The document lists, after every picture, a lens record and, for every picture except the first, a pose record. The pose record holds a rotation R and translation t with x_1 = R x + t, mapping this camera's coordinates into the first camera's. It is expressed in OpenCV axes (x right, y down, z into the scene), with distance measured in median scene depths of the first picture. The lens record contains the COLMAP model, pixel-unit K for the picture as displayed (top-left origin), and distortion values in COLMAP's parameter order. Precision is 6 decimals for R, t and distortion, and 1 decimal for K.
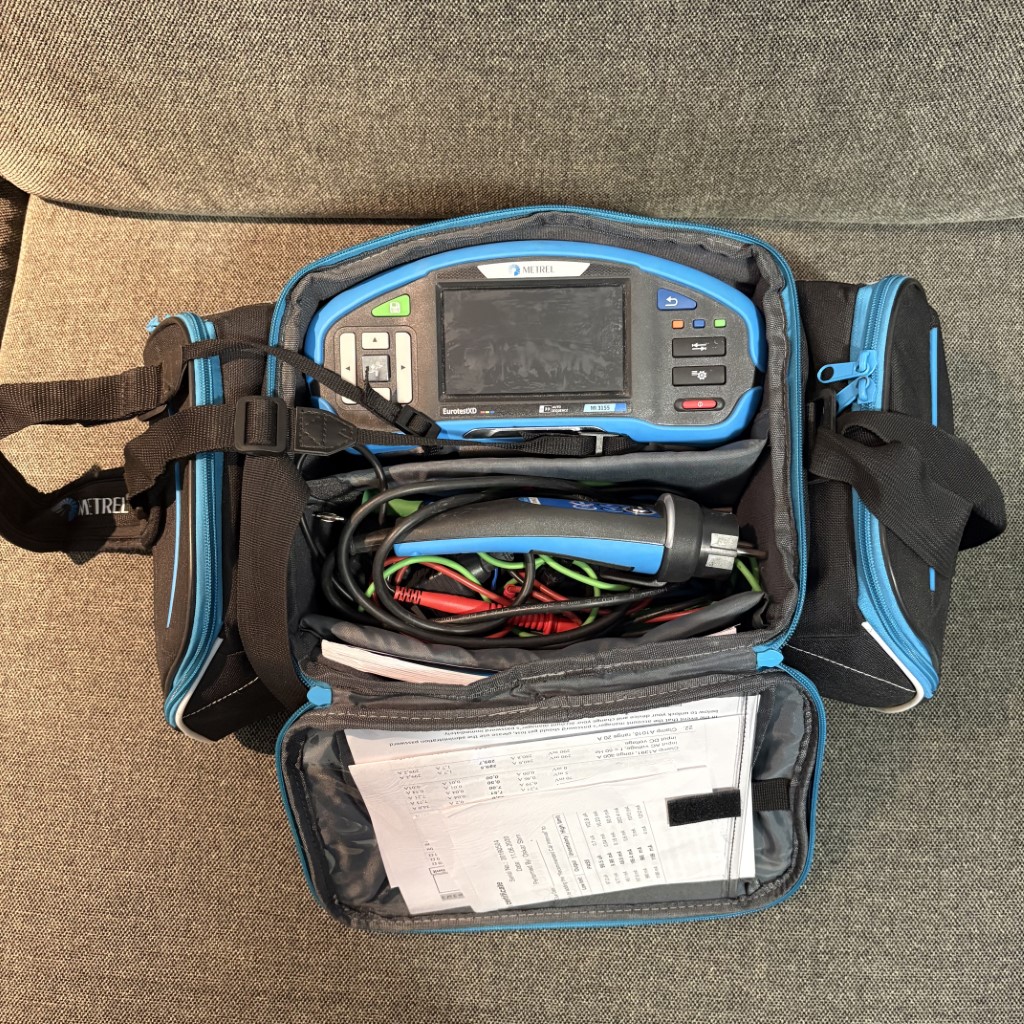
lens RADIAL K [[1072.3, 0, 517.7], [0, 1072.3, 518.4], [0, 0, 1]] dist [-0.011825, 0.069354]
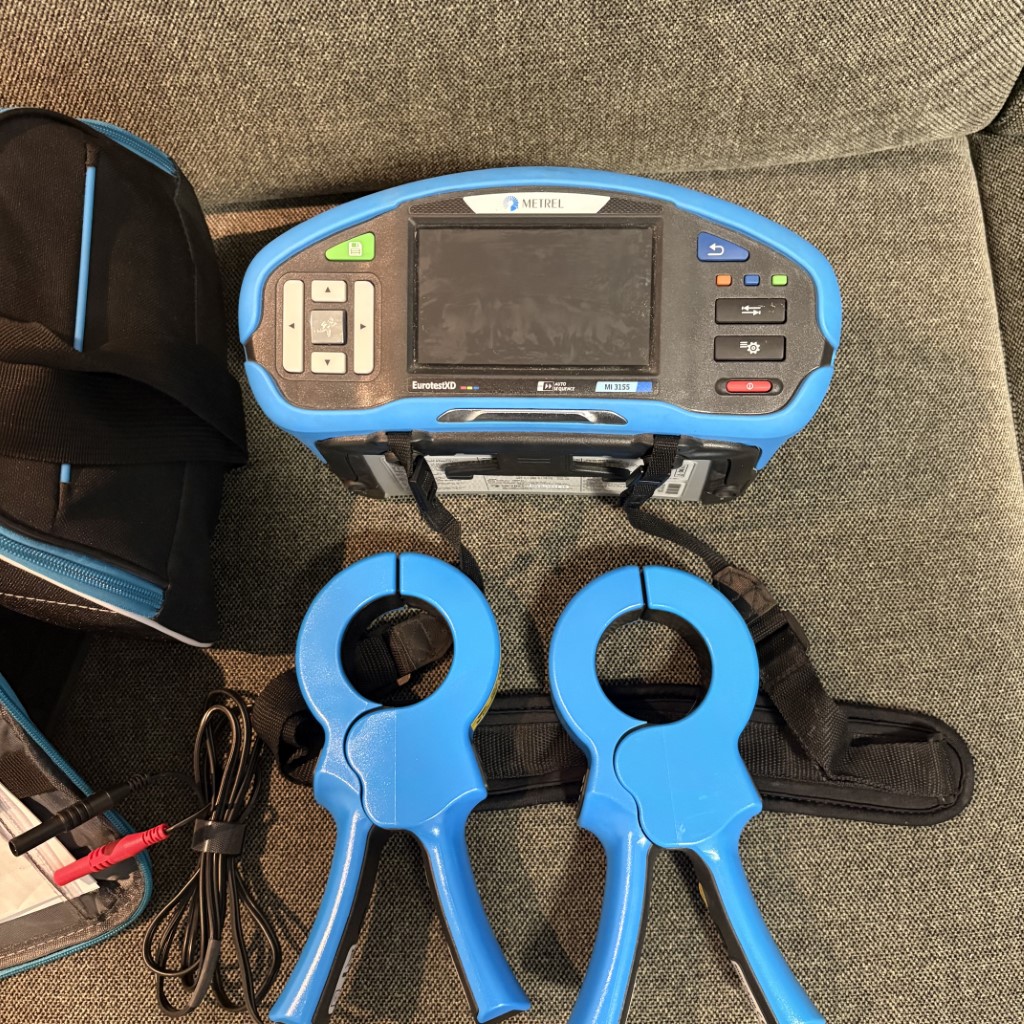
lens RADIAL K [[1072.3, 0, 517.7], [0, 1072.3, 518.4], [0, 0, 1]] dist [-0.011825, 0.069354]
pose [[0.996850, -0.078933, -0.007750, 0.190589], [0.078934, 0.996880, -0.000187, -0.025392], [0.007741, -0.000425, 0.999970, 0.204636]]
